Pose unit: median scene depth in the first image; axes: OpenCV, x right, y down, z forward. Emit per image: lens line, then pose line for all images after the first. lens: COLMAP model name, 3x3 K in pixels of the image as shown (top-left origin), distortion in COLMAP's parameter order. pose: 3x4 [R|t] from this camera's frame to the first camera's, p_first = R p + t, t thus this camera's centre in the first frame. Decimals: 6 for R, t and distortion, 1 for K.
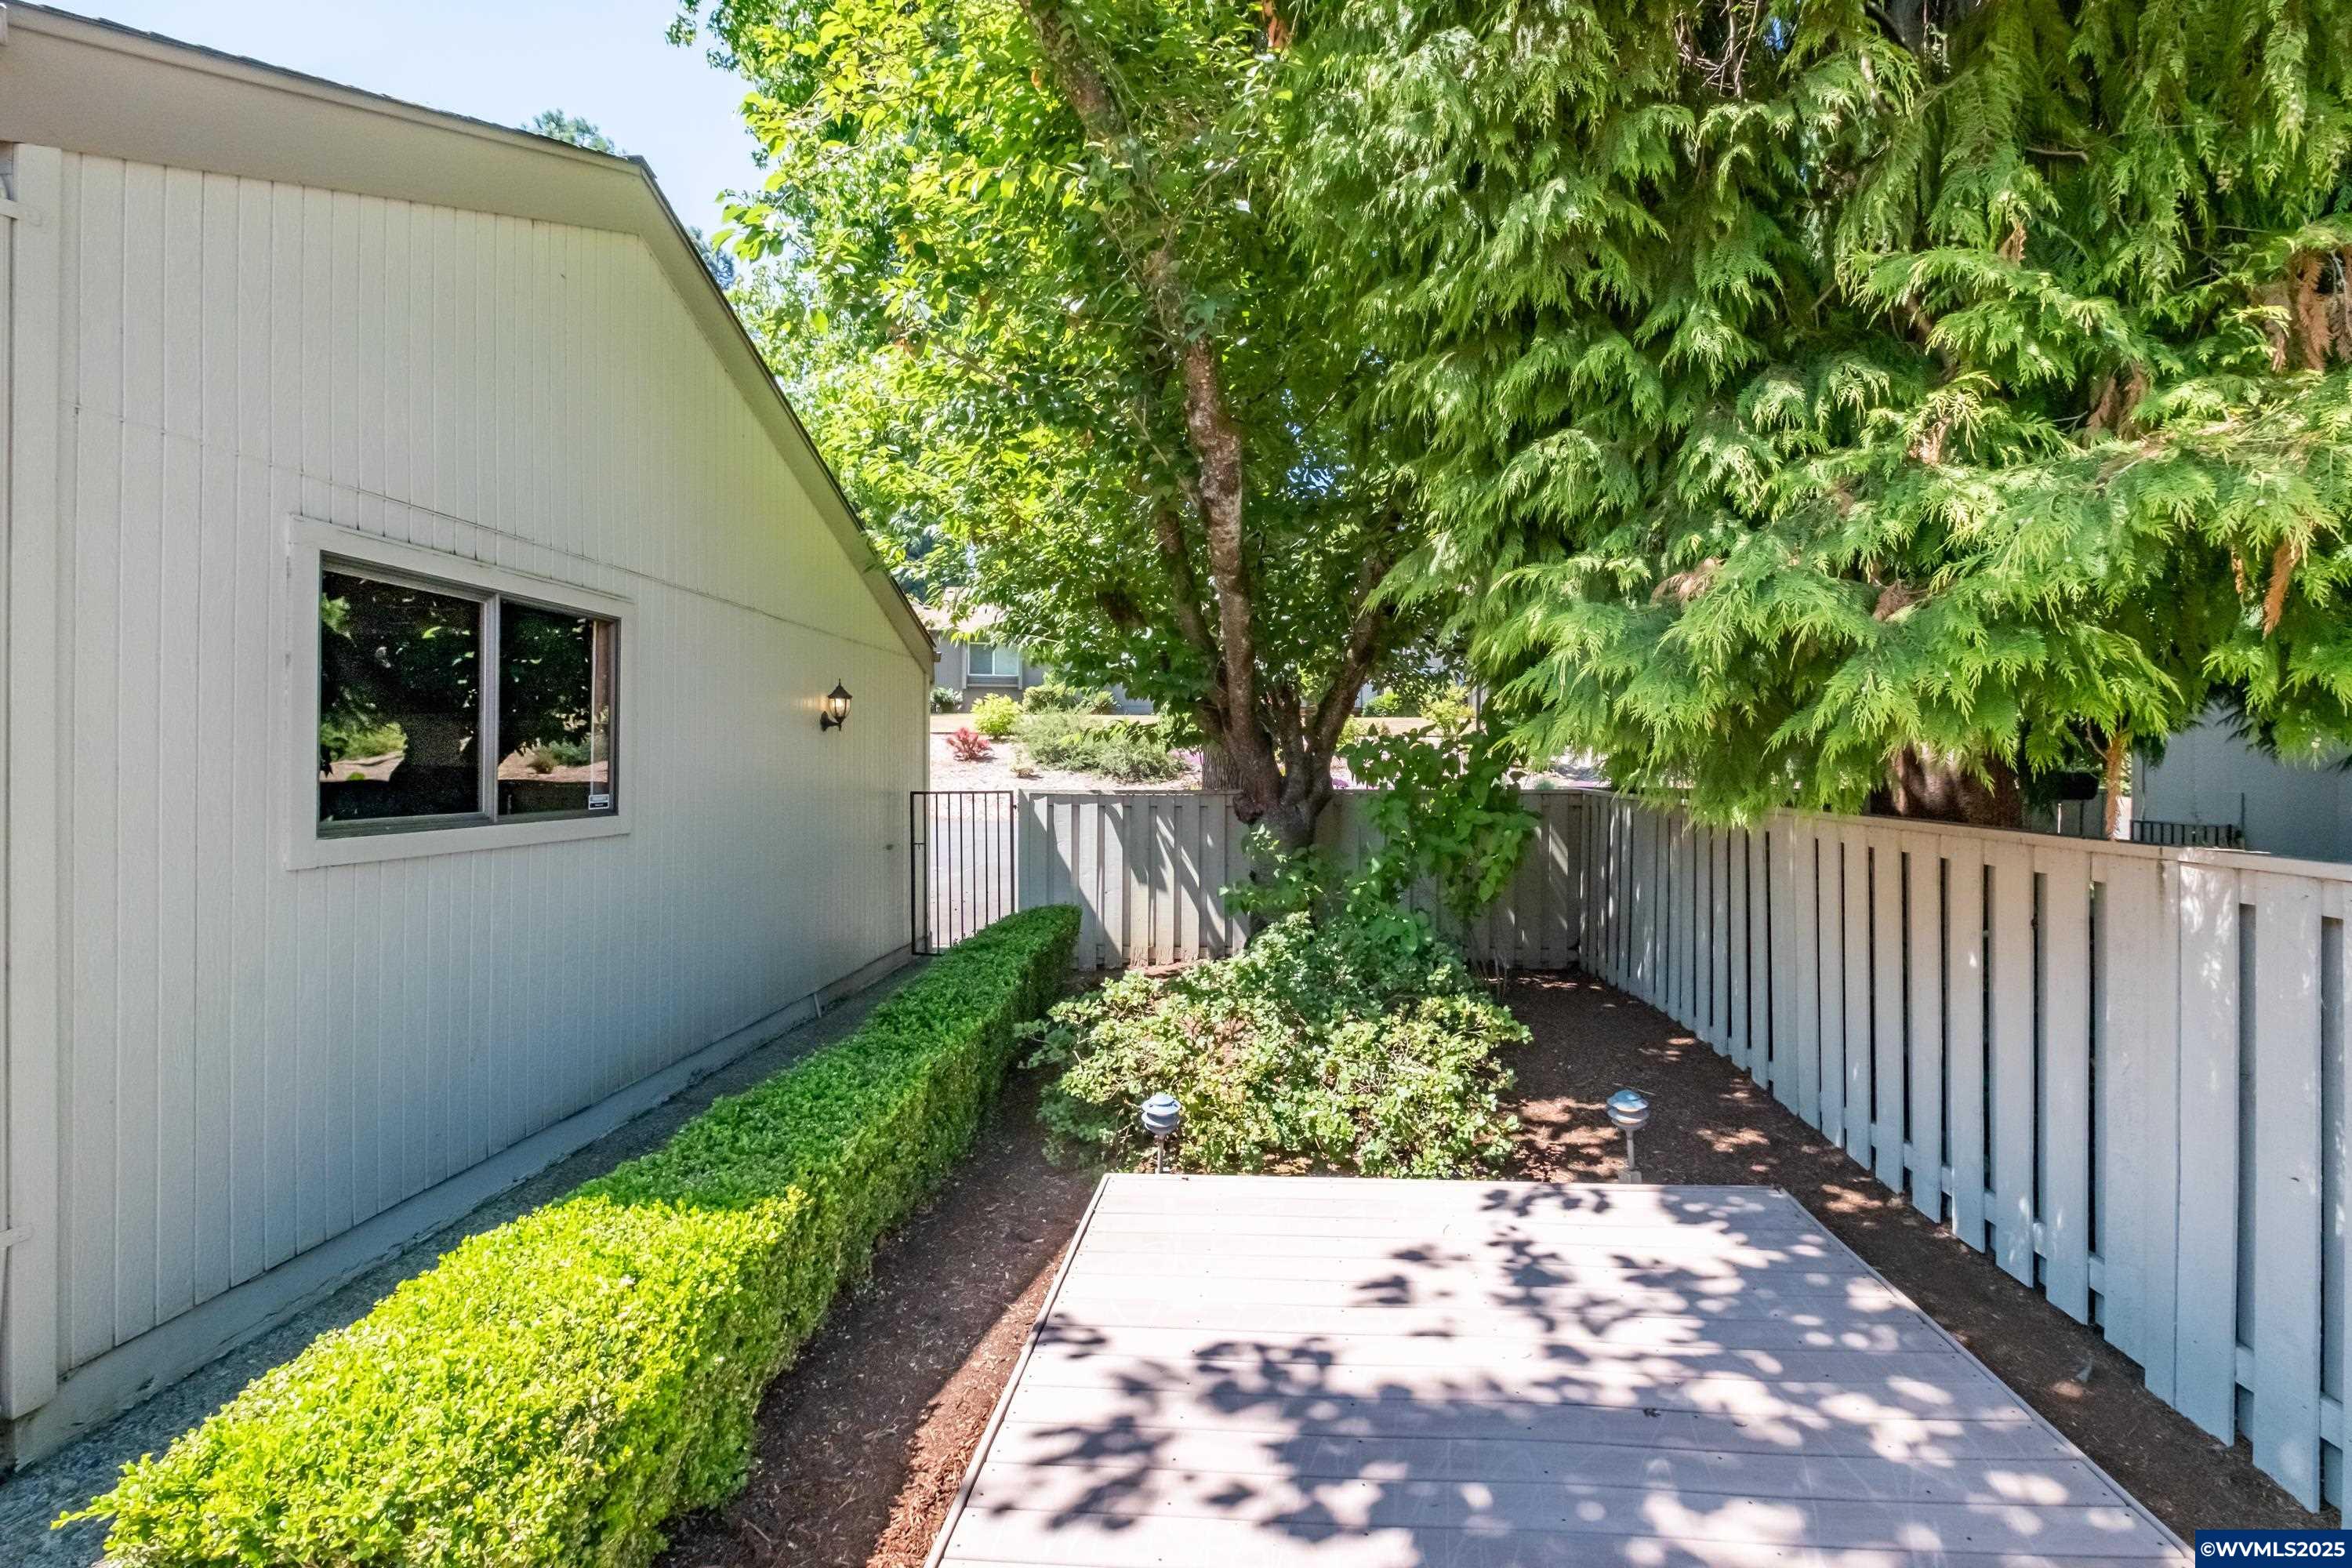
lens RADIAL K [[1045.0, 0, 1190.2], [0, 1045.0, 763.9], [0, 0, 1]] dist [-0.001089, -0.000266]
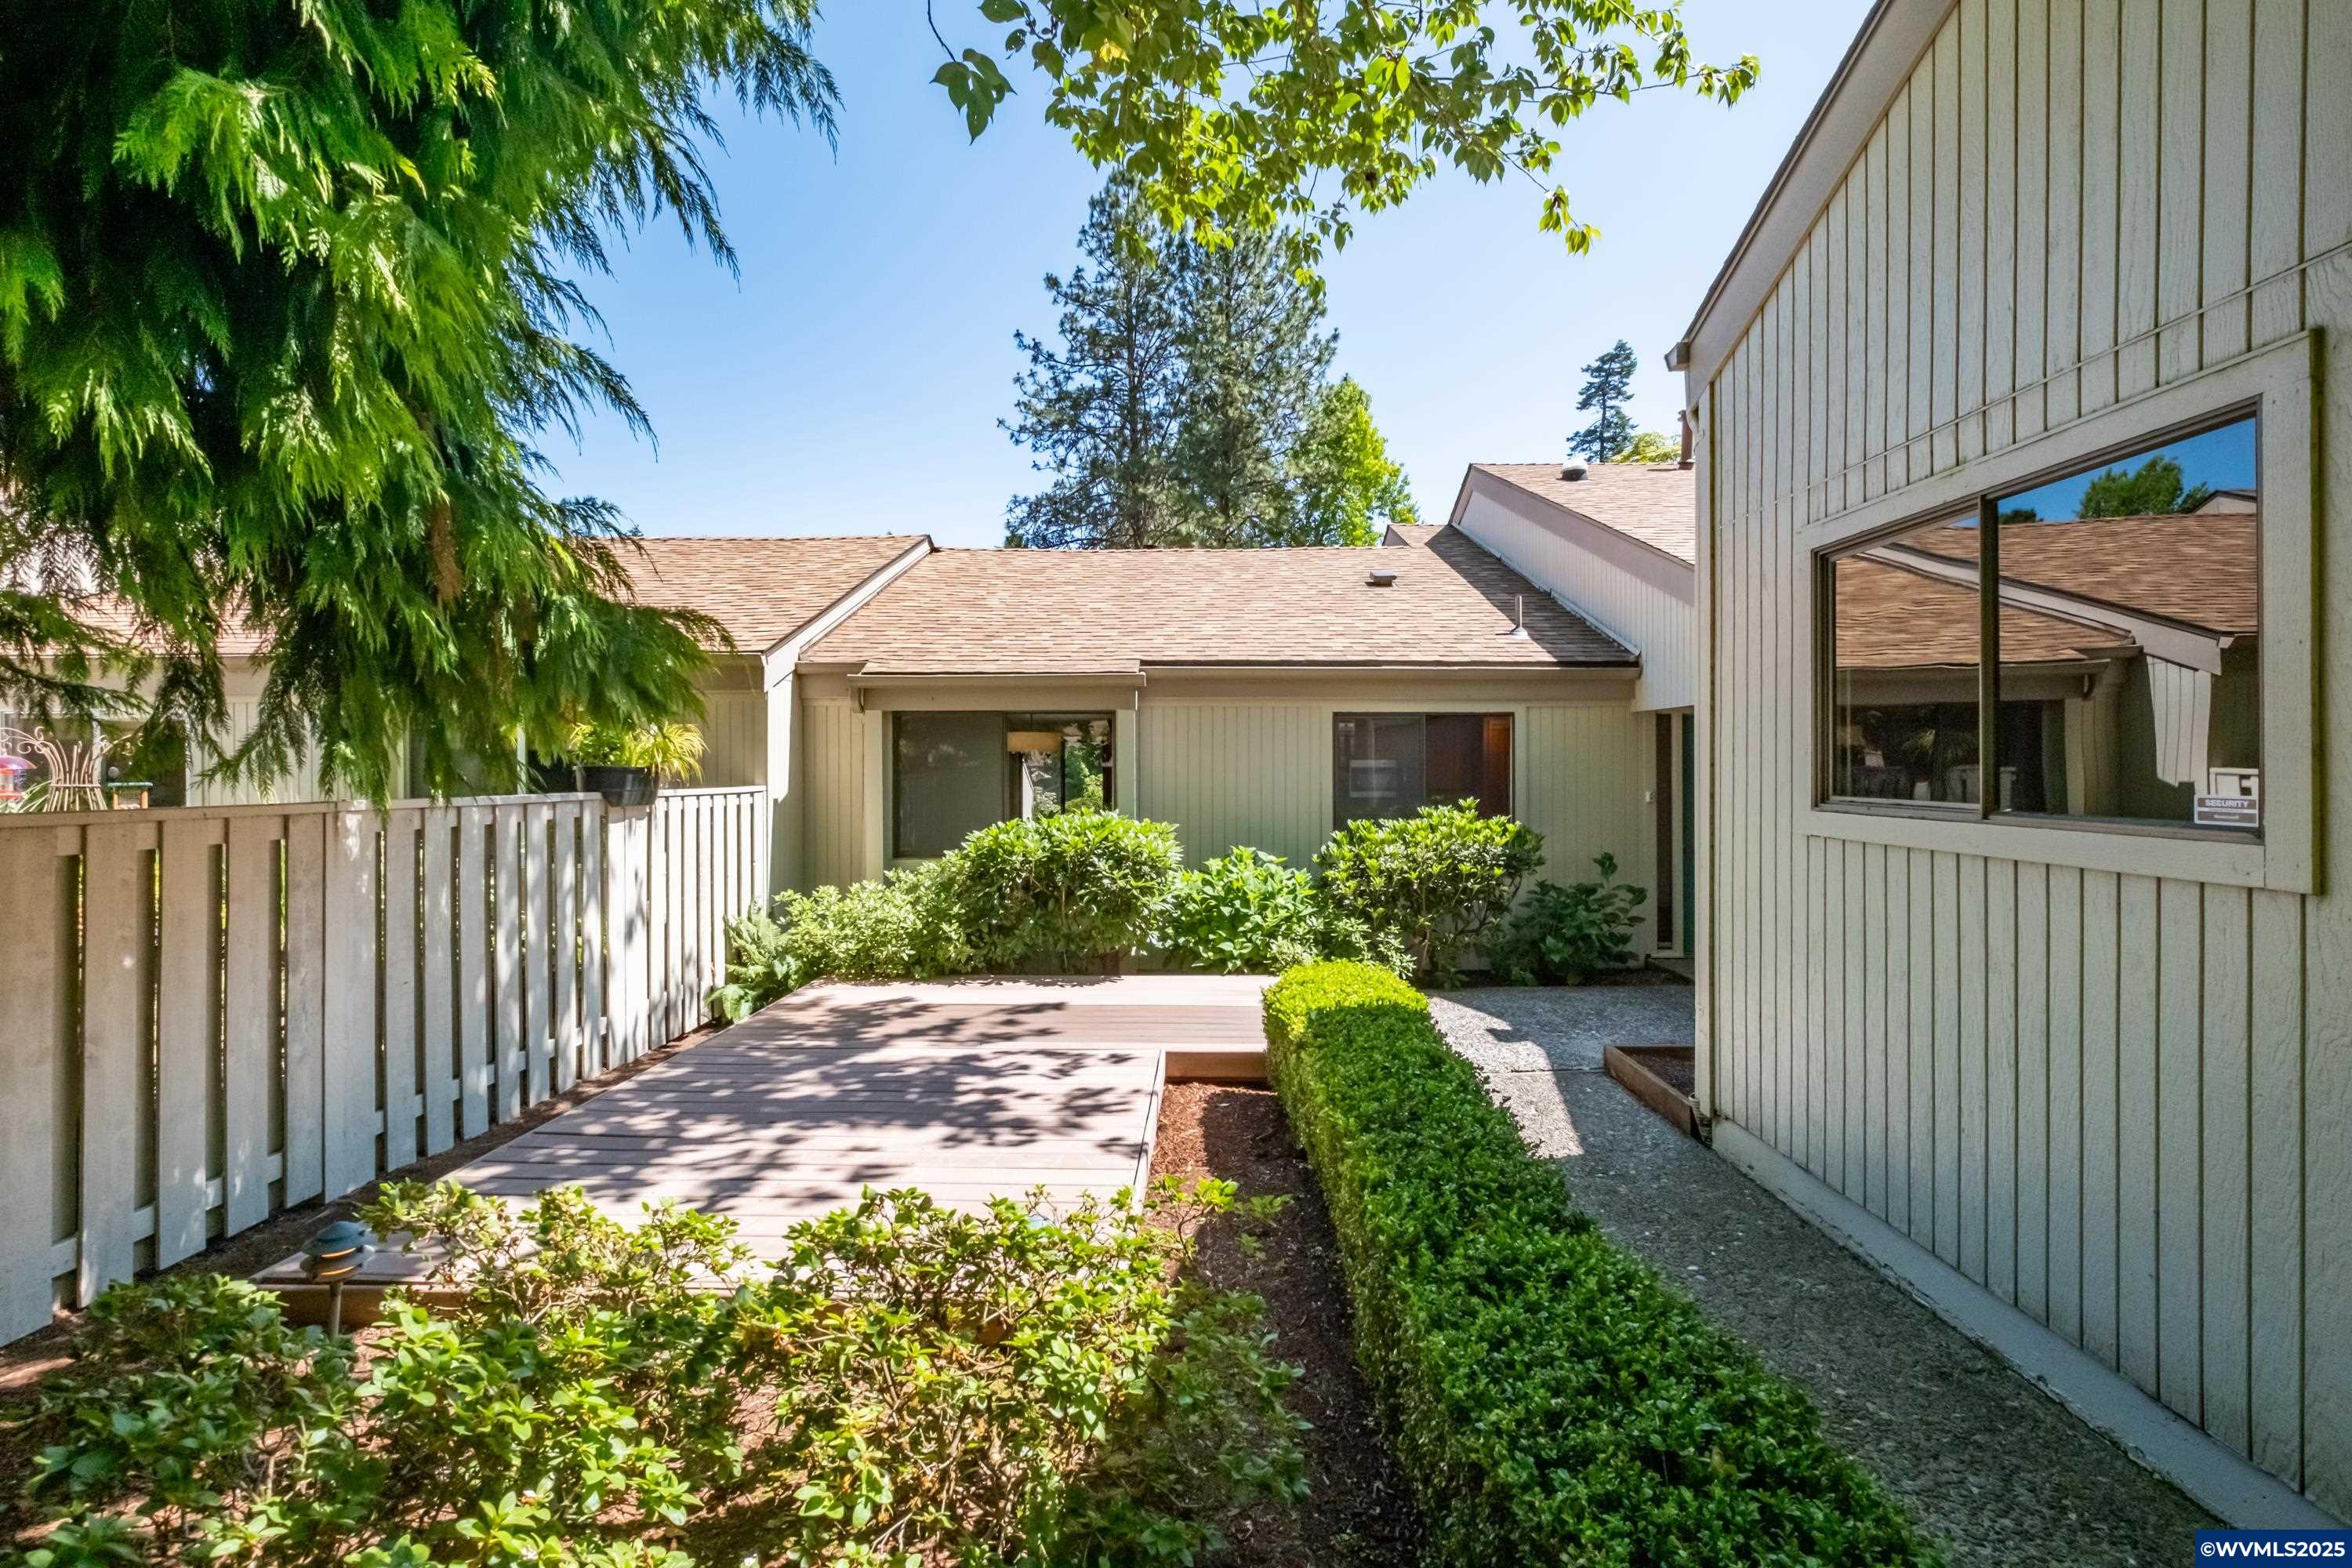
lens RADIAL K [[1004.6, 0, 1175.5], [0, 1004.6, 778.3], [0, 0, 1]] dist [-0.013788, 0.000281]
pose [[-0.997669, 0.002372, -0.068196, -0.088300], [0.002139, 0.999992, 0.003490, 0.040733], [0.068203, 0.003336, -0.997666, 2.227290]]
